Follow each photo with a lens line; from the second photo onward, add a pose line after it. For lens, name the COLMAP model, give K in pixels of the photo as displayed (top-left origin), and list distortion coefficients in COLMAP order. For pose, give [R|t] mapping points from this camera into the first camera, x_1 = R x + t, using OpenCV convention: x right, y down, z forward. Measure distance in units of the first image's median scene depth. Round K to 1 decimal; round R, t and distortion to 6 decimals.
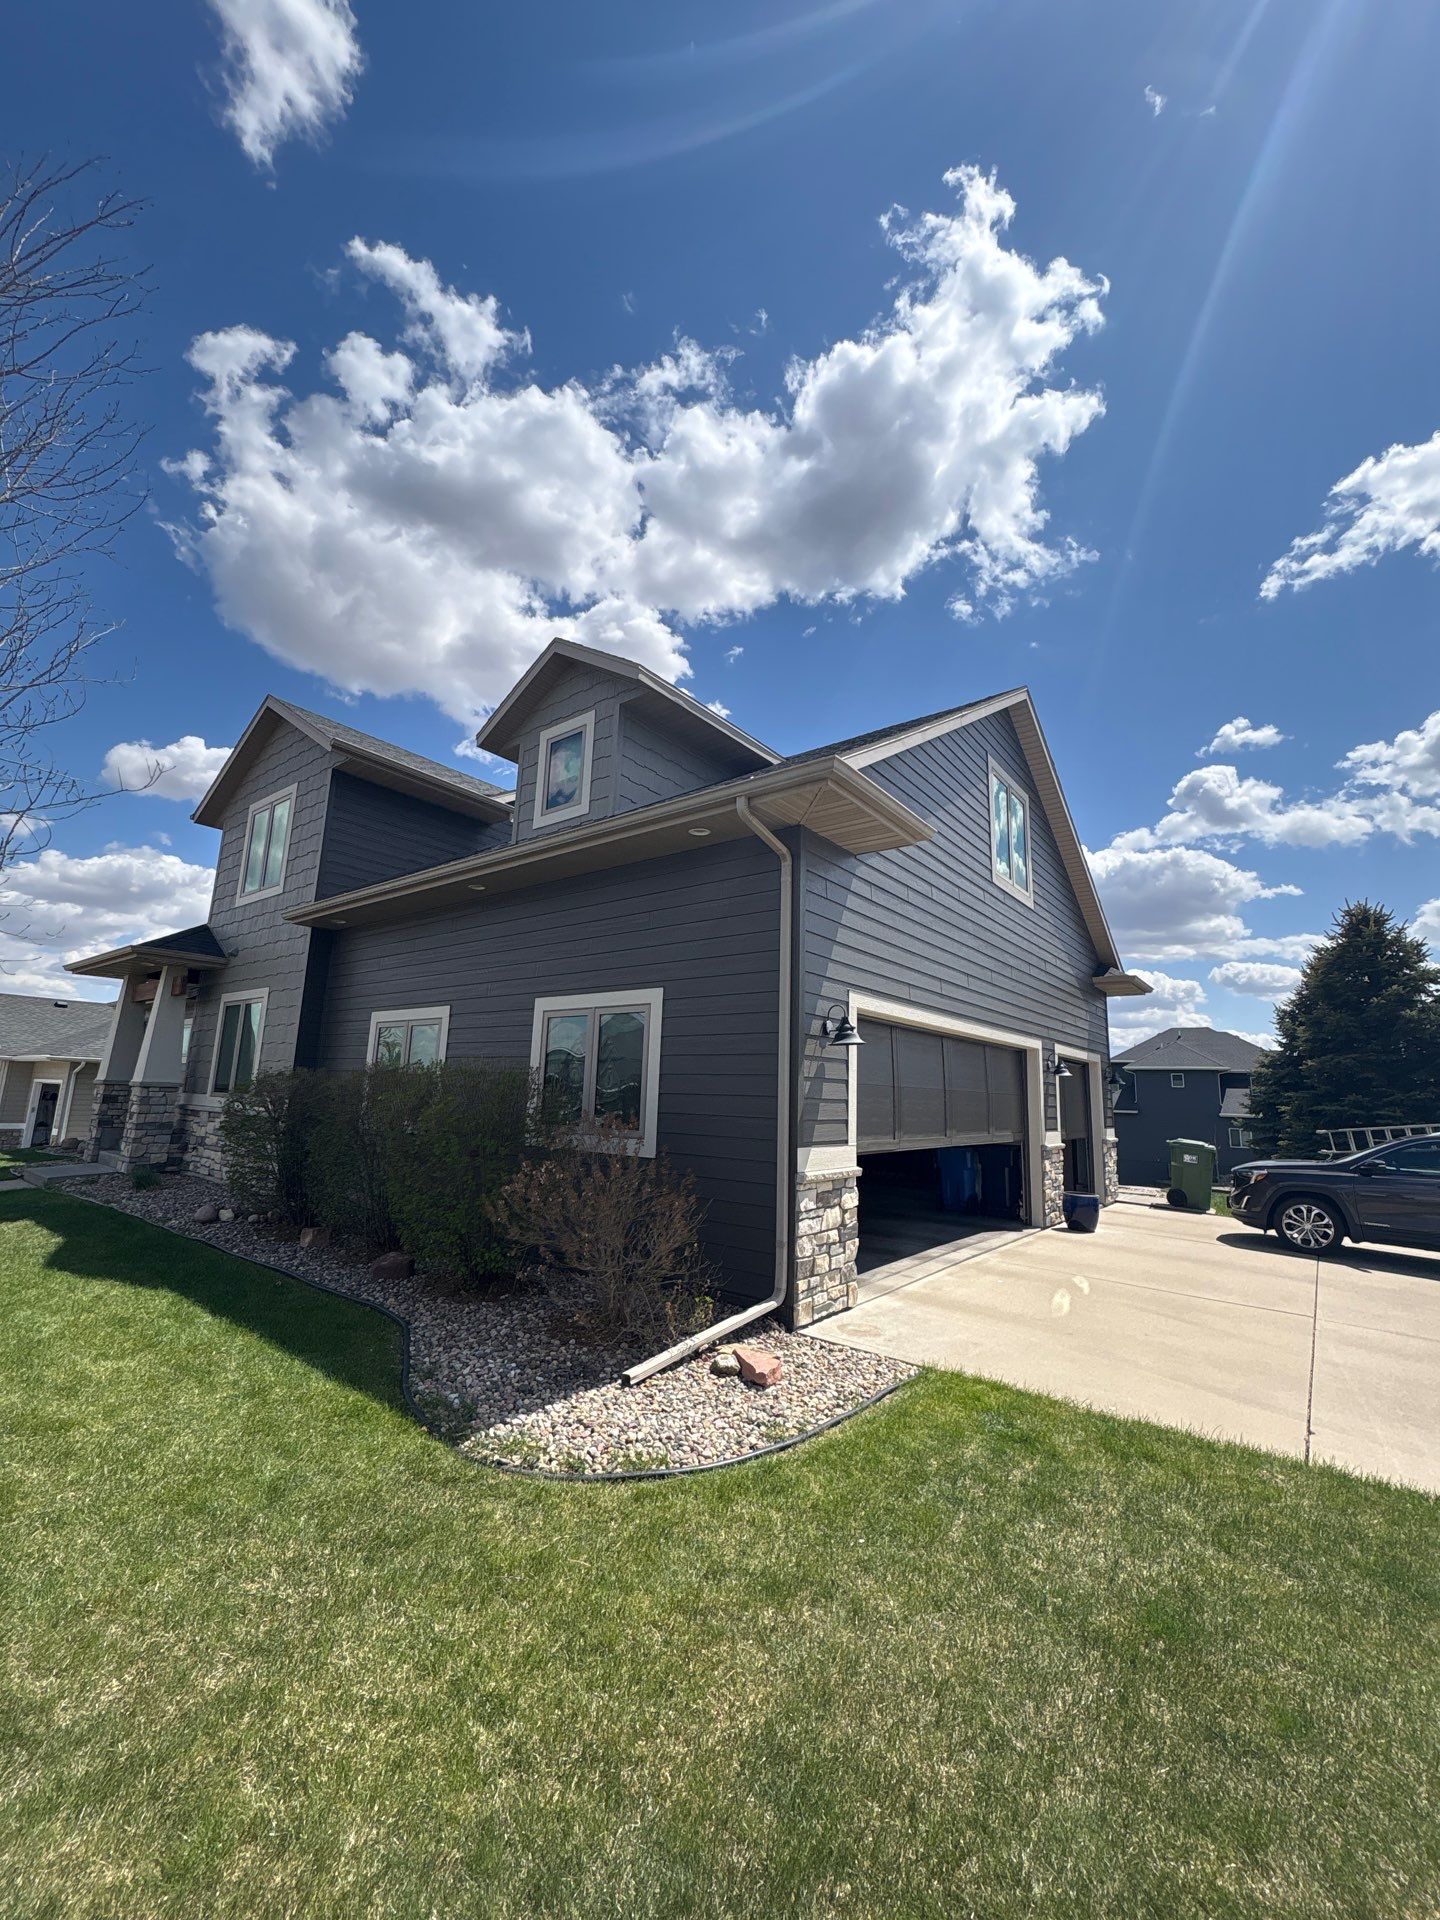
lens RADIAL K [[760.1, 0, 718.1], [0, 760.1, 963.5], [0, 0, 1]] dist [-0.001899, -0.000177]
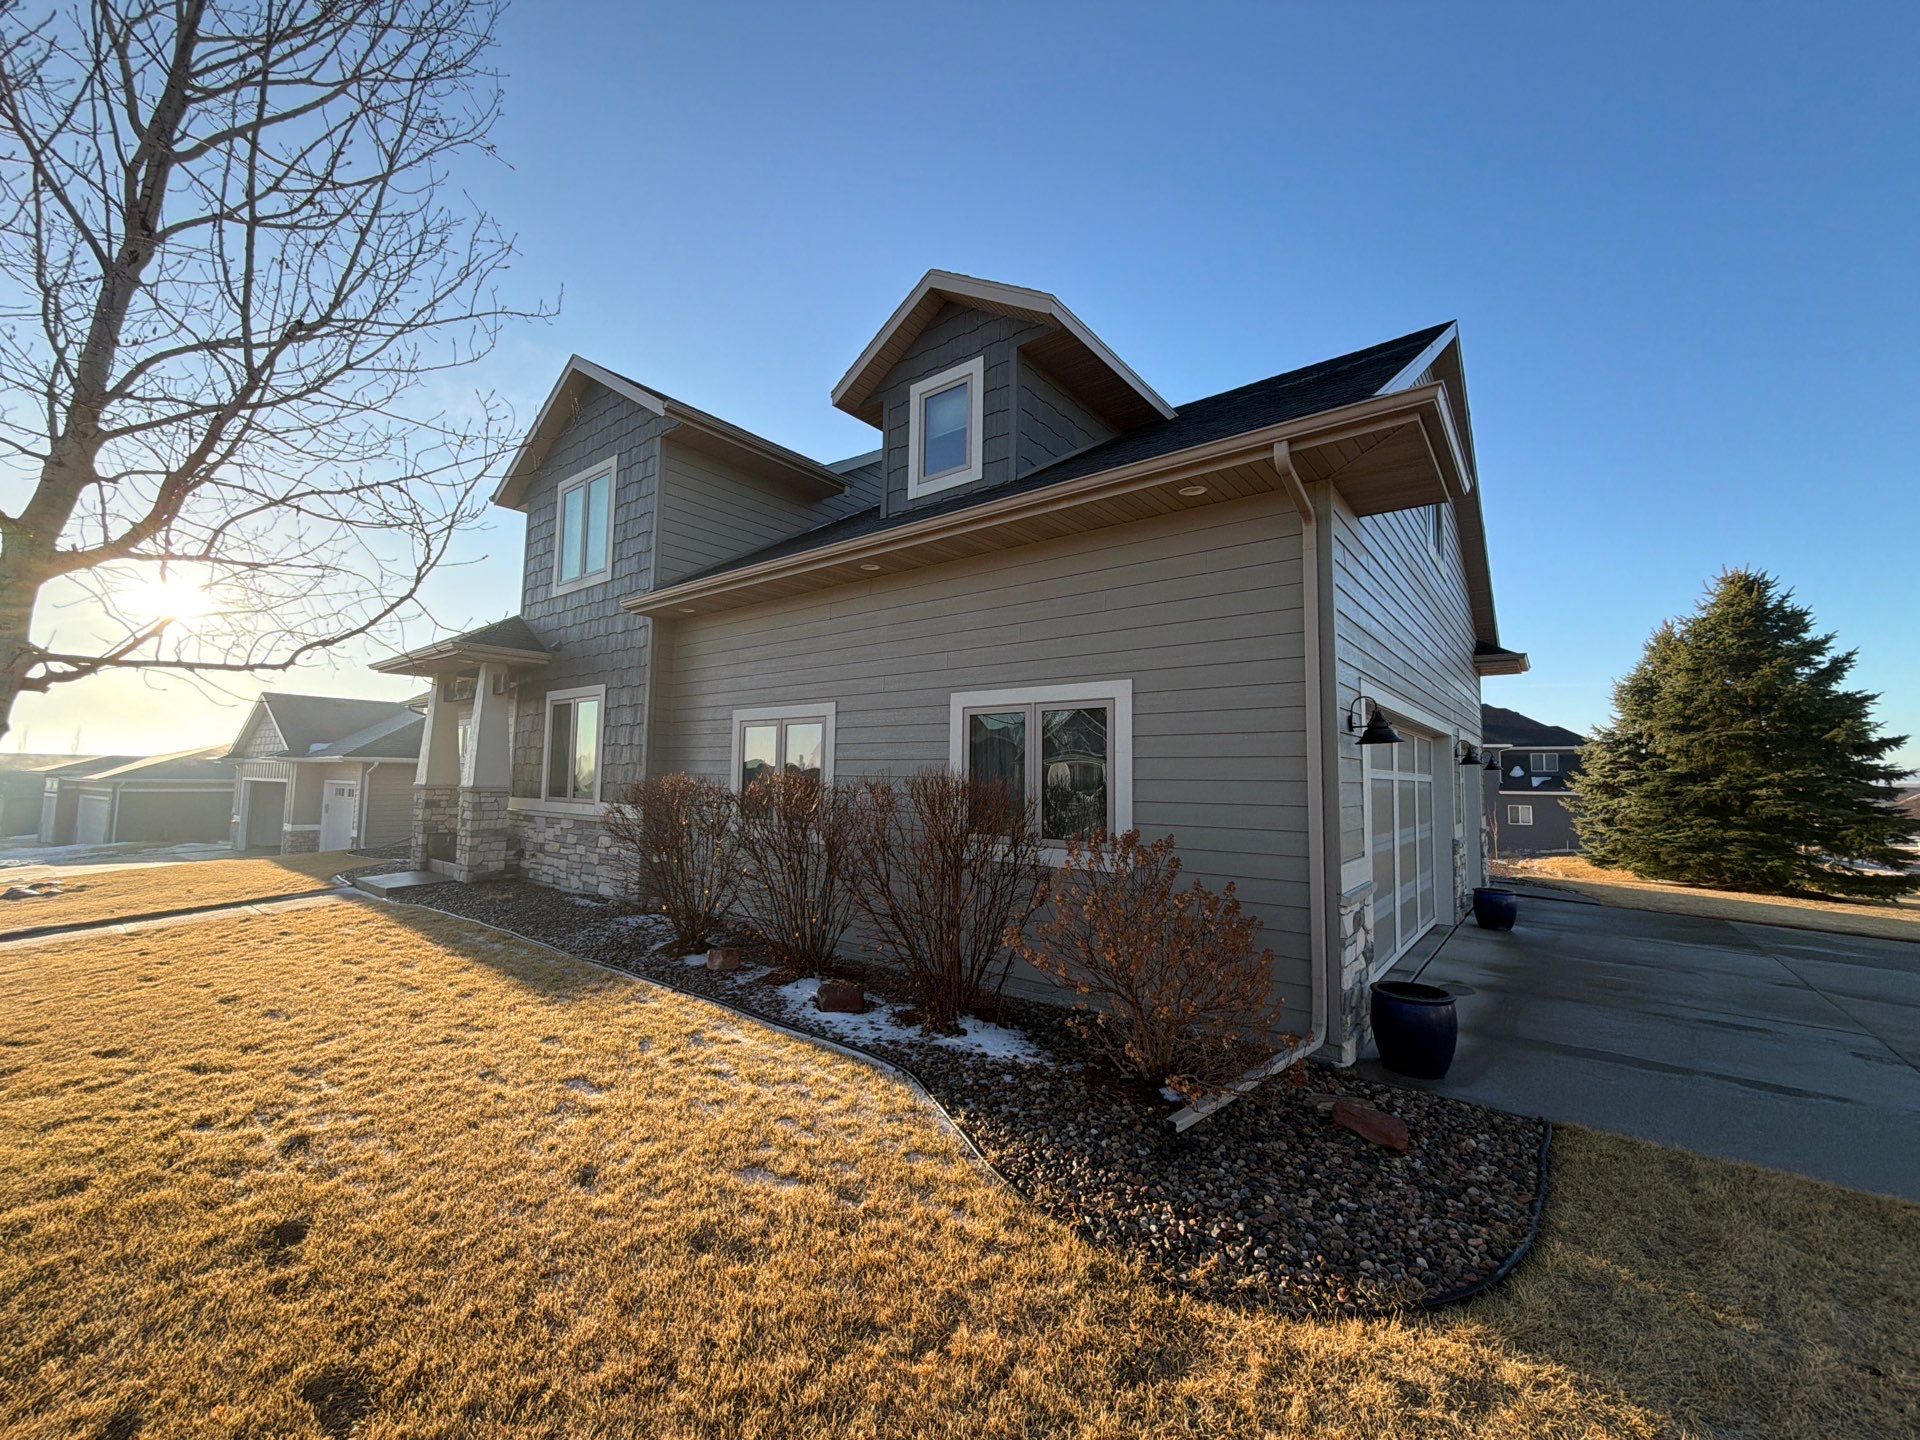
lens RADIAL K [[760.1, 0, 957.5], [0, 760.1, 723.3], [0, 0, 1]] dist [-0.001899, -0.000177]
pose [[0.999766, -0.017950, -0.012067, -0.150077], [0.019058, 0.994908, 0.098964, -0.004189], [0.010229, -0.099171, 0.995018, 0.080824]]
